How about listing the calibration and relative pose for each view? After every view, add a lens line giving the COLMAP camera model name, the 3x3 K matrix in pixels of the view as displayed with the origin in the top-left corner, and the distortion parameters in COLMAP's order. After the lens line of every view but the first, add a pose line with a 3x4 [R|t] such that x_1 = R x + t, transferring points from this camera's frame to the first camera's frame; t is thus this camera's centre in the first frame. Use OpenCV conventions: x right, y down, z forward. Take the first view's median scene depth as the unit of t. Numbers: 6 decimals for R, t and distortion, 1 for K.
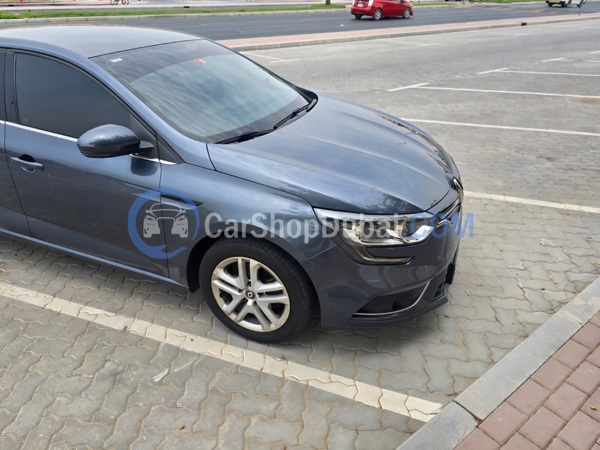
lens RADIAL K [[456.5, 0, 280.3], [0, 456.5, 224.3], [0, 0, 1]] dist [0.055319, -0.049759]
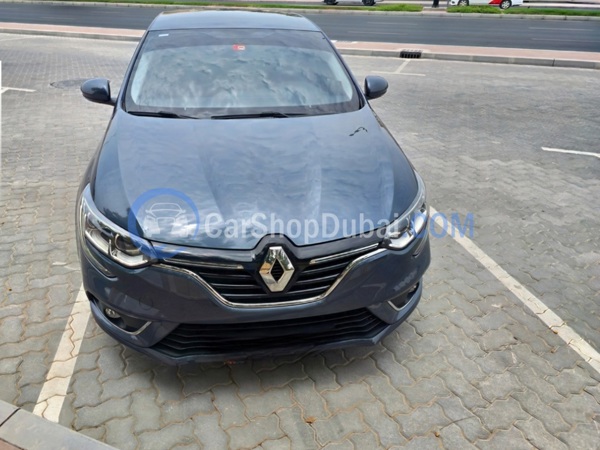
lens RADIAL K [[456.5, 0, 280.3], [0, 456.5, 224.3], [0, 0, 1]] dist [0.055319, -0.049759]
pose [[0.494547, 0.415801, -0.763238, 0.987825], [-0.410242, 0.885839, 0.216773, -0.316434], [0.766241, 0.205908, 0.608669, 0.600456]]
